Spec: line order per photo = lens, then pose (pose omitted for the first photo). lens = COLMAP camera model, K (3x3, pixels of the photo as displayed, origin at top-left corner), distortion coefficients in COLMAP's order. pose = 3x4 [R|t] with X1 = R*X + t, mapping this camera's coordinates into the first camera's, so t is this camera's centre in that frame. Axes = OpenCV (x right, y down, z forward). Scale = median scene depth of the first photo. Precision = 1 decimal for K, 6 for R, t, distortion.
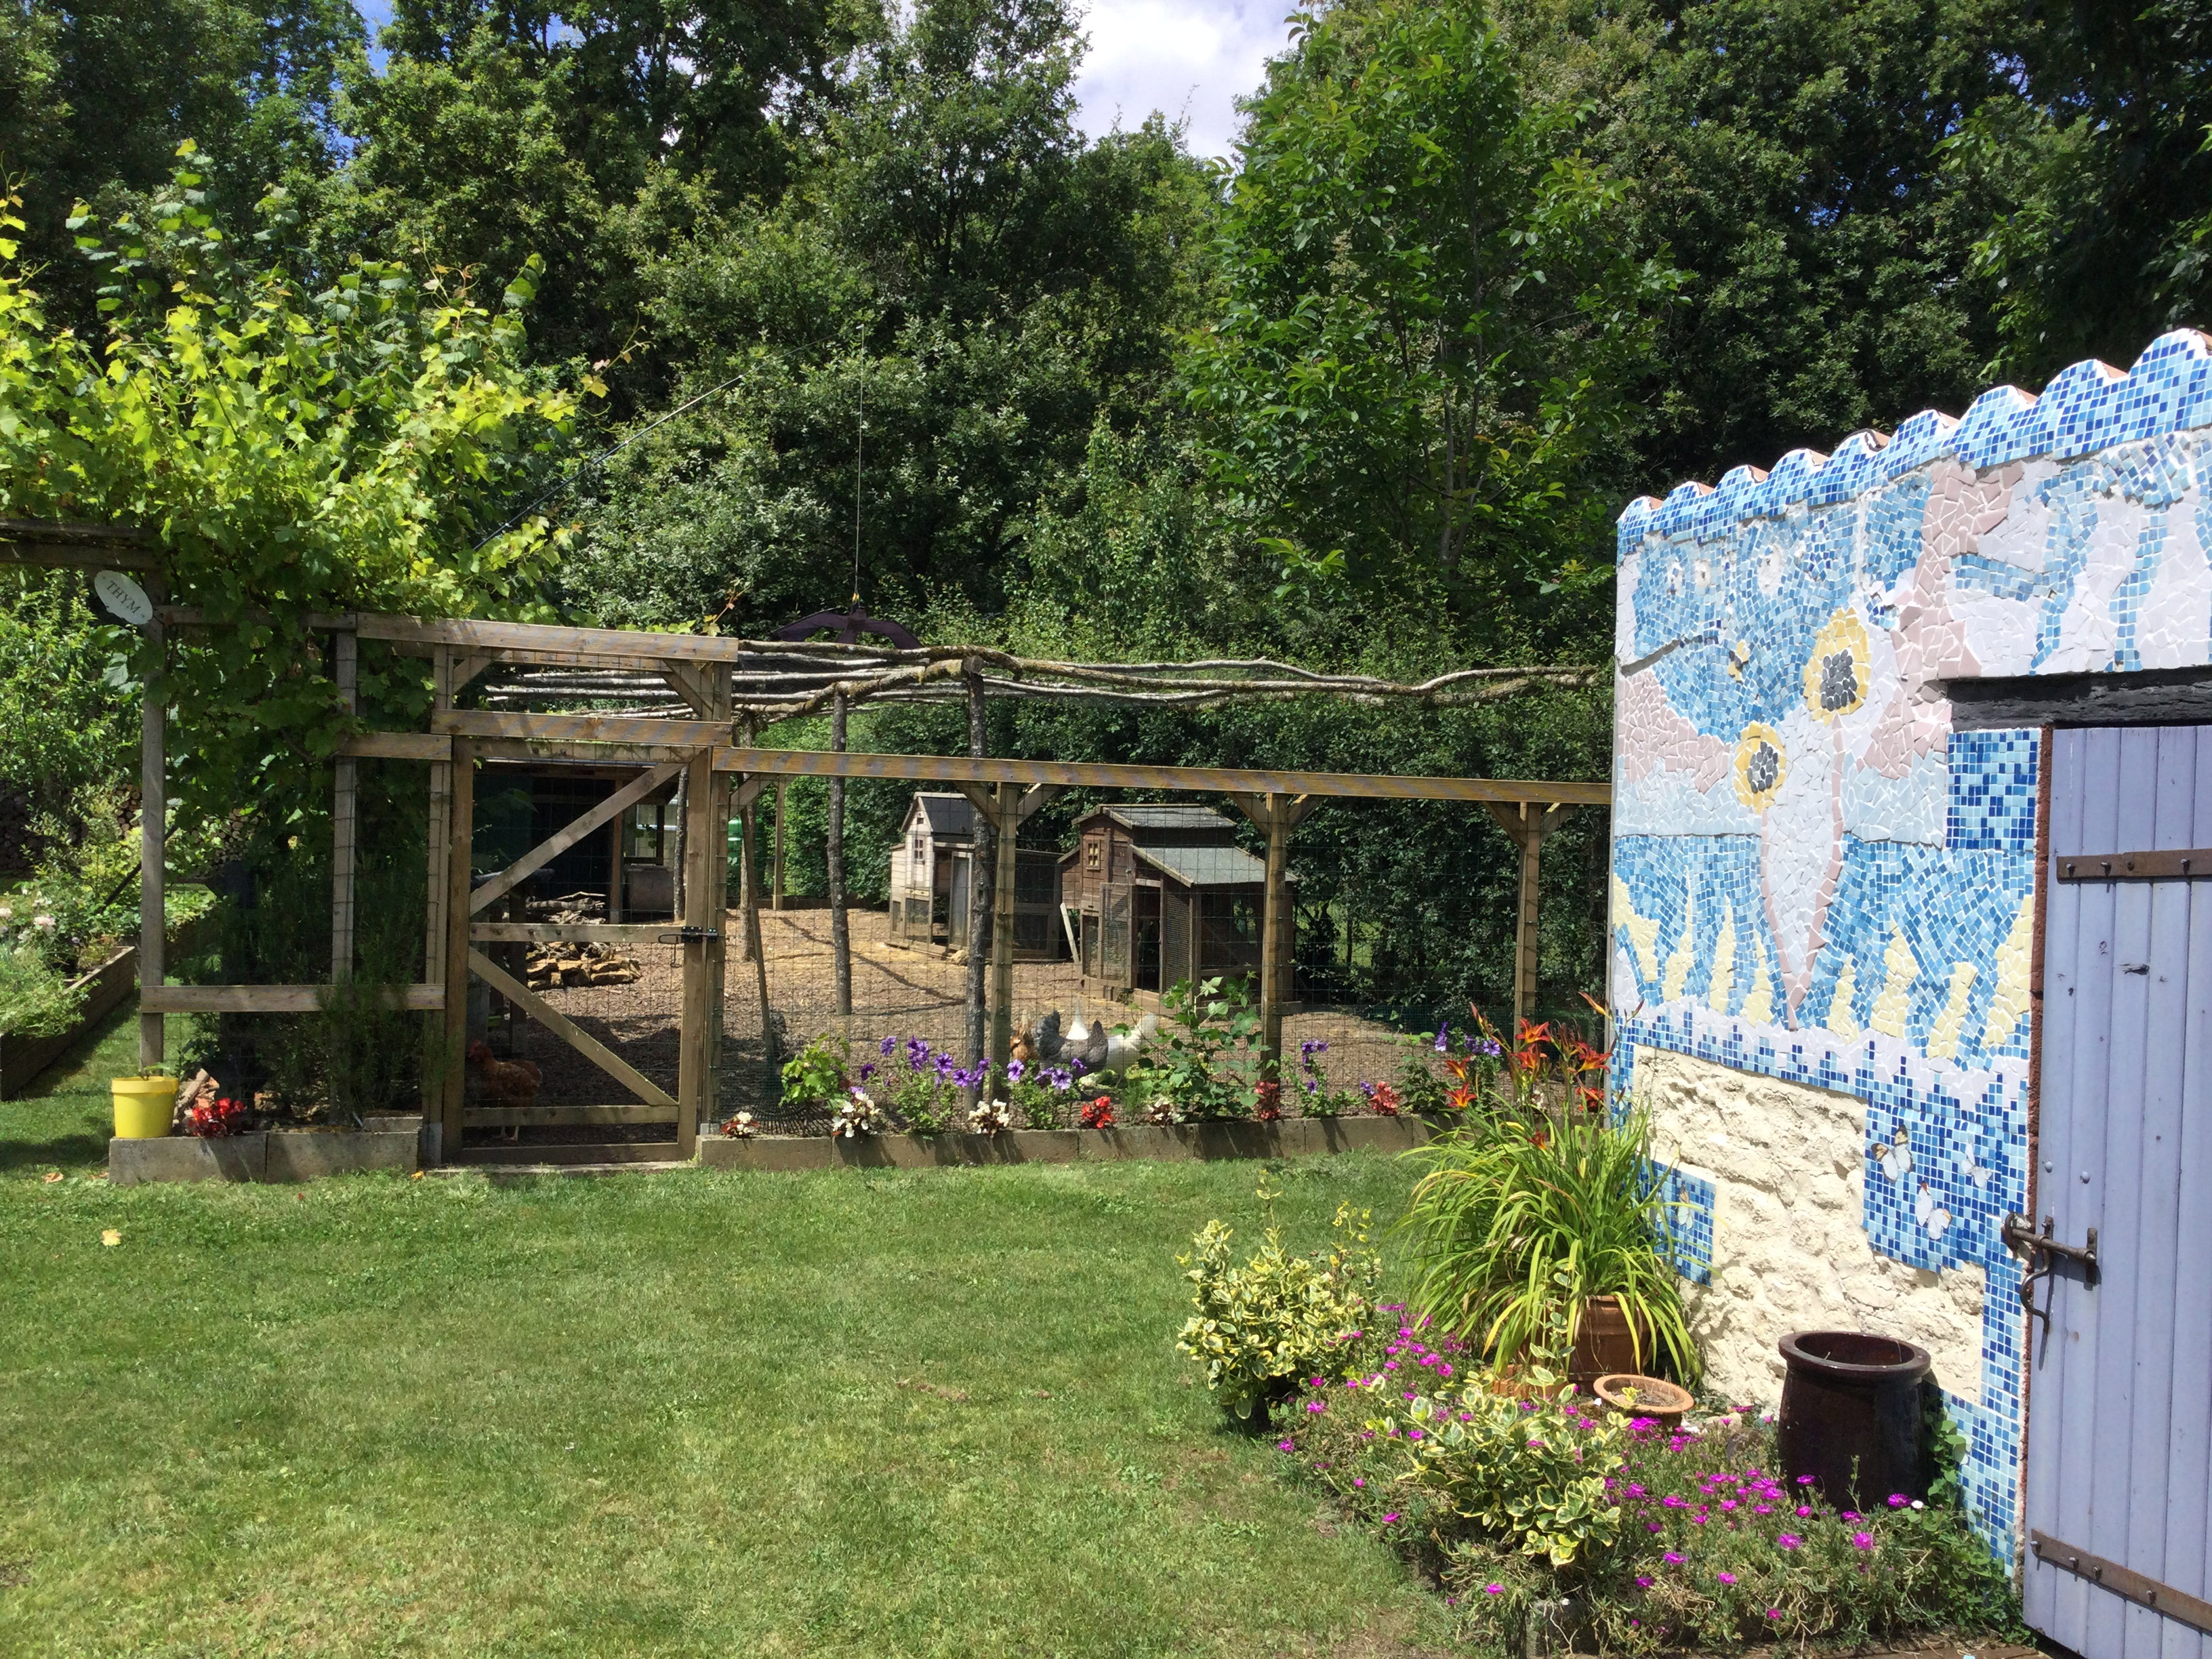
lens RADIAL K [[1943.6, 0, 1116.3], [0, 1943.6, 837.6], [0, 0, 1]] dist [0.038935, -0.057012]
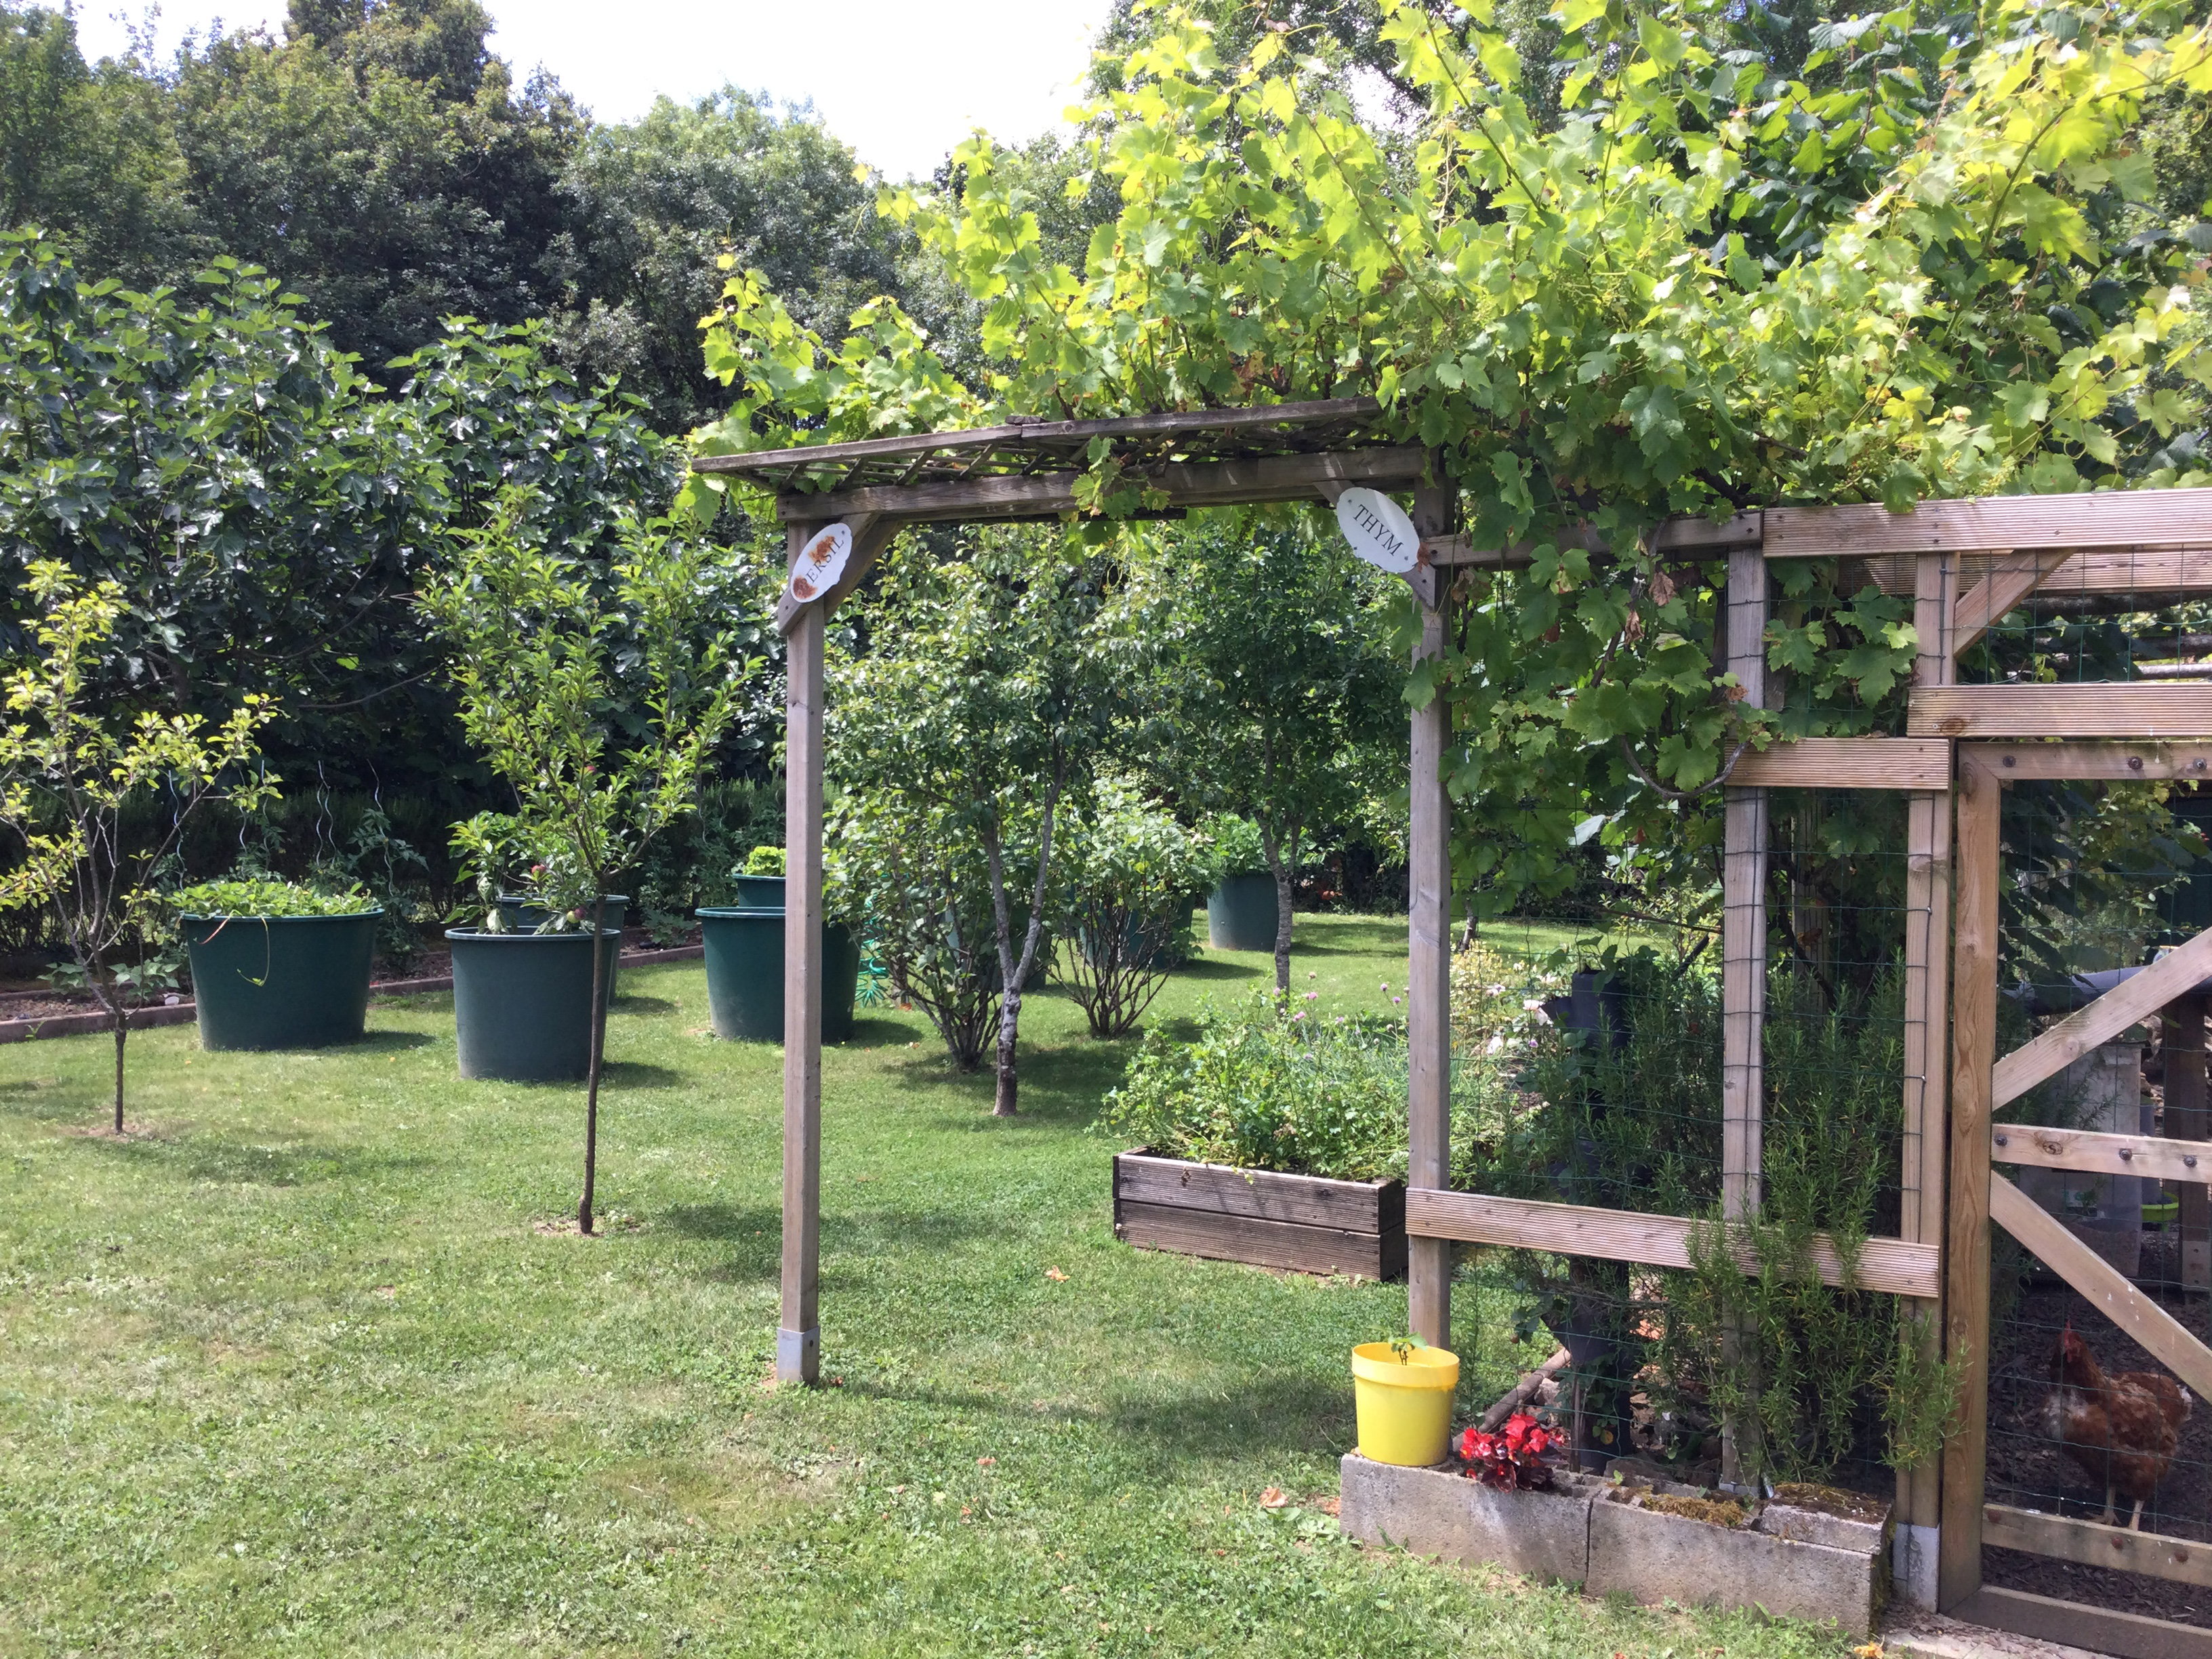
lens RADIAL K [[1943.6, 0, 1116.0], [0, 1943.6, 838.6], [0, 0, 1]] dist [0.038935, -0.057012]
pose [[0.656428, -0.006962, -0.754356, -0.109485], [-0.002291, 0.999934, -0.011222, -0.021259], [0.754385, 0.009094, 0.656369, 0.523660]]
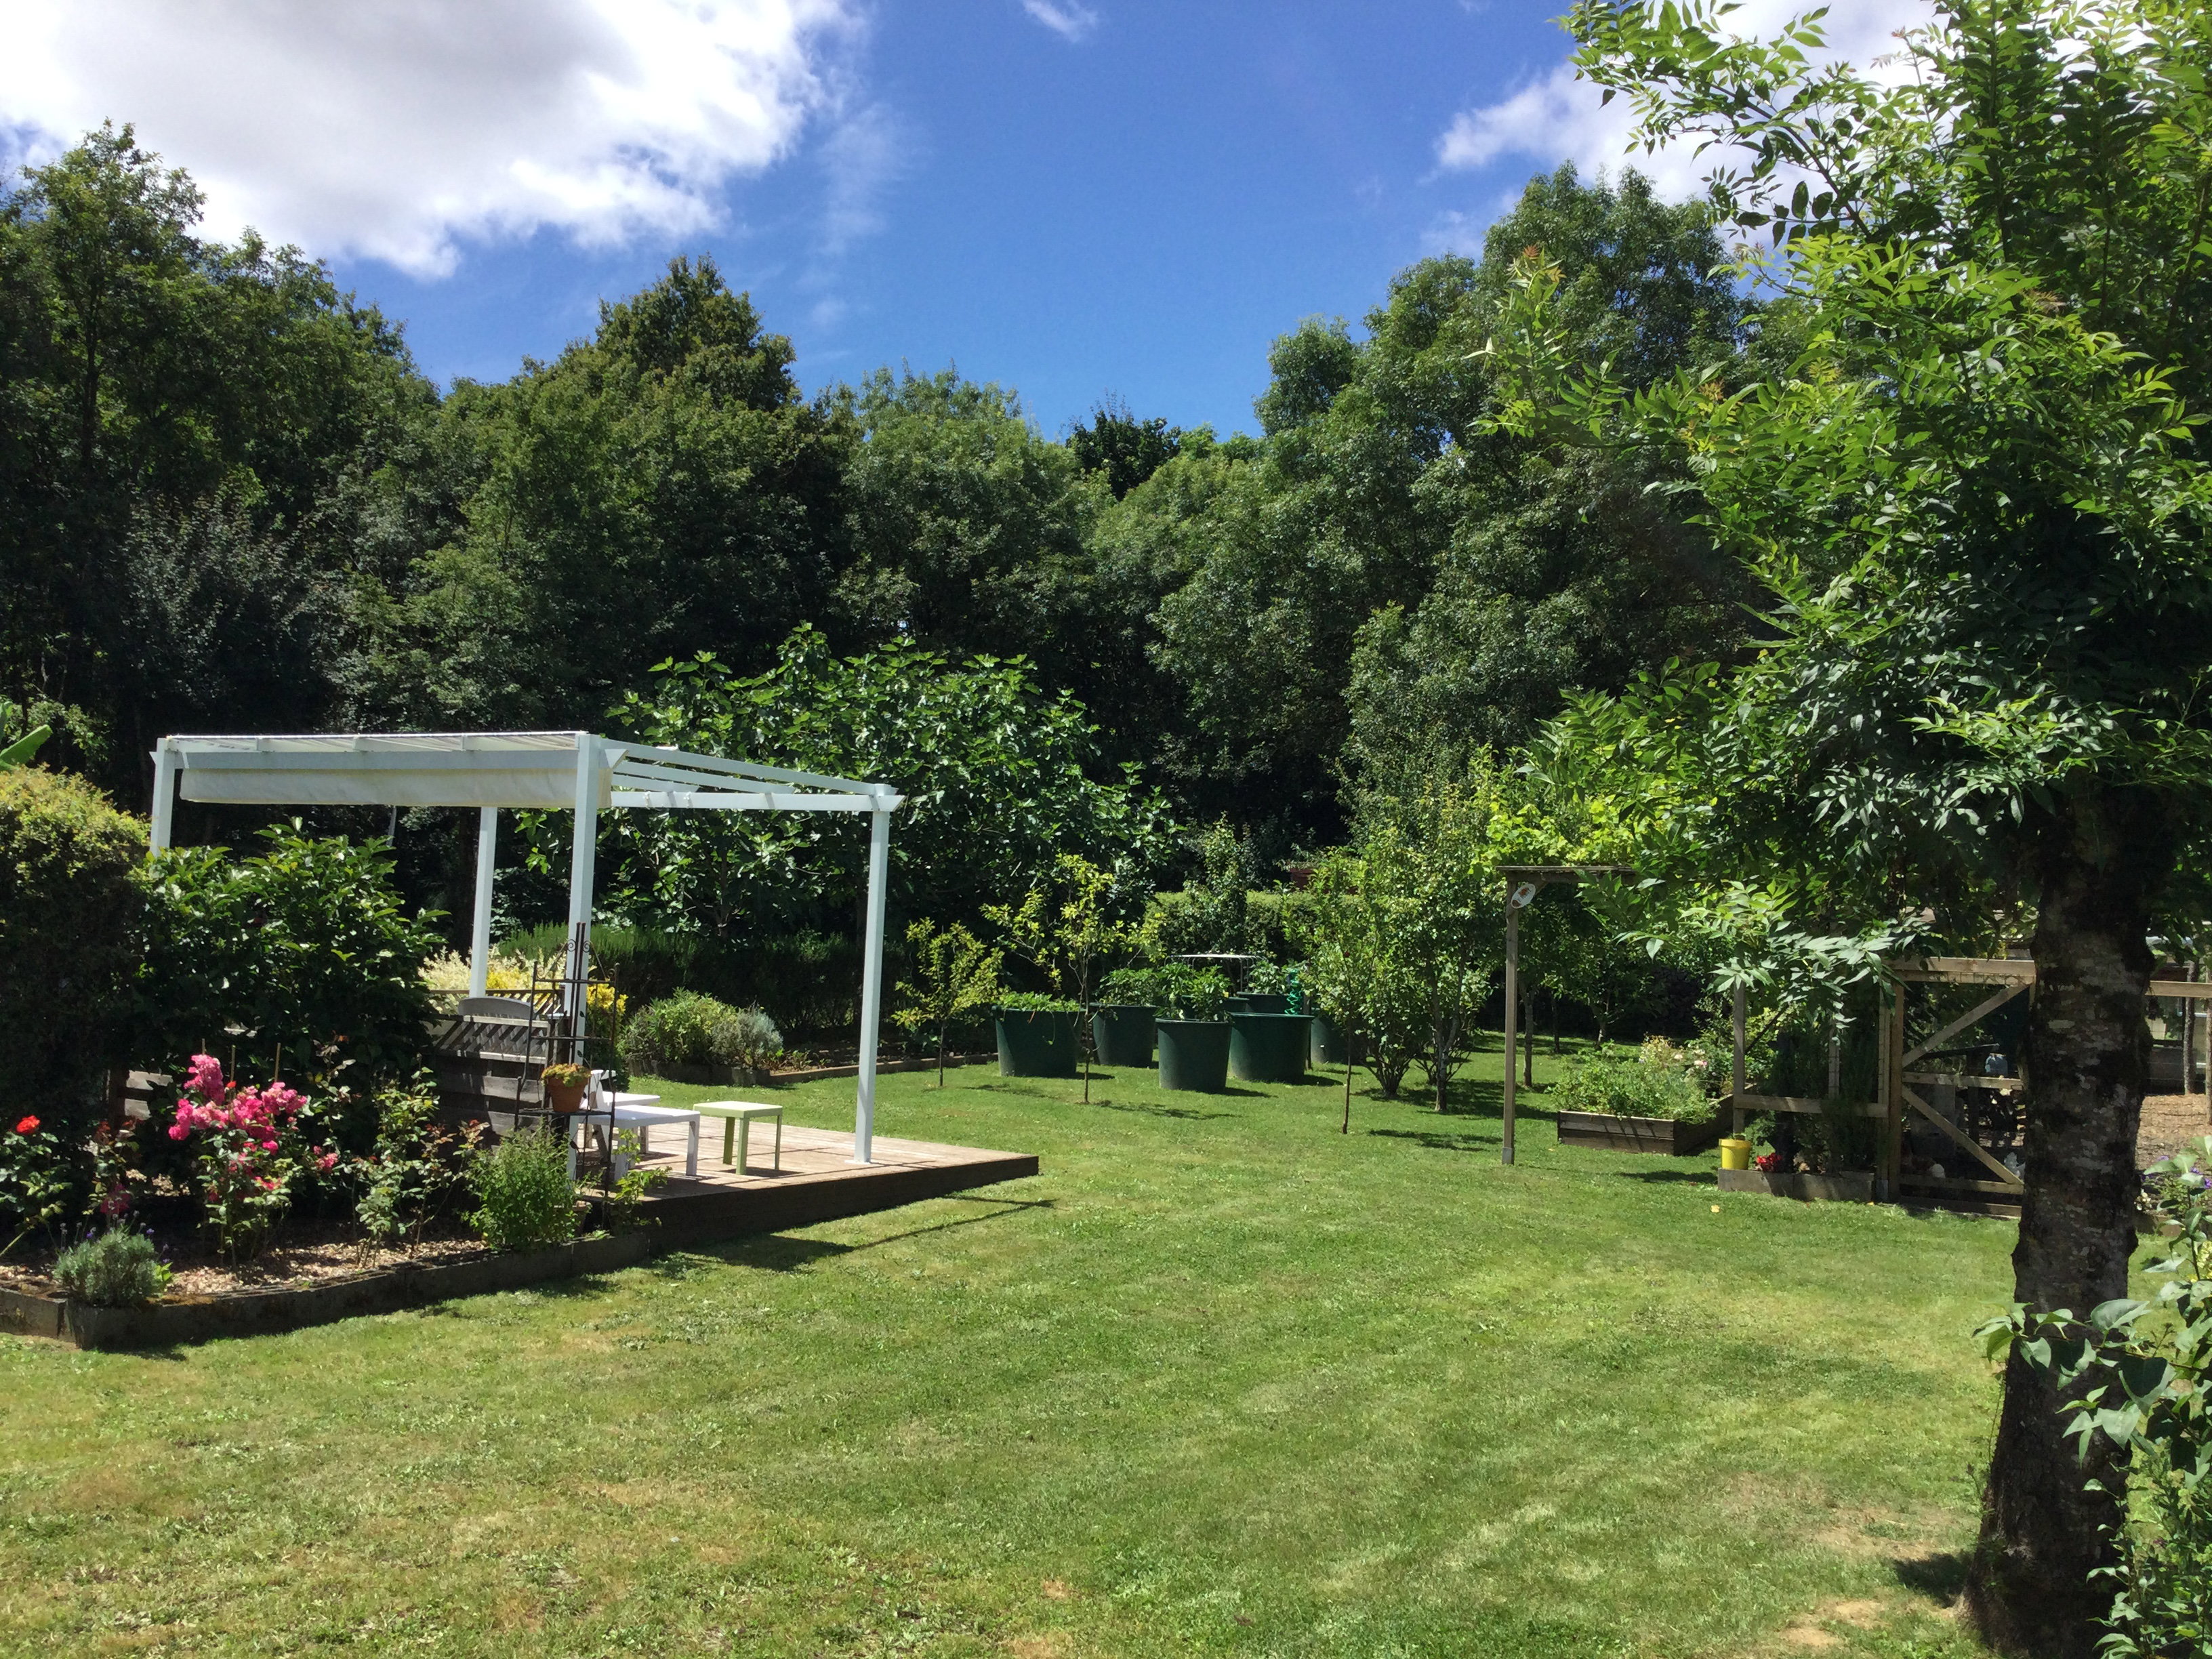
lens RADIAL K [[1943.6, 0, 1104.3], [0, 1943.6, 820.0], [0, 0, 1]] dist [0.038935, -0.057012]
pose [[0.685805, -0.045650, -0.726353, 0.500112], [-0.024190, 0.996050, -0.085439, -0.016454], [0.727384, 0.076165, 0.681991, -0.815059]]
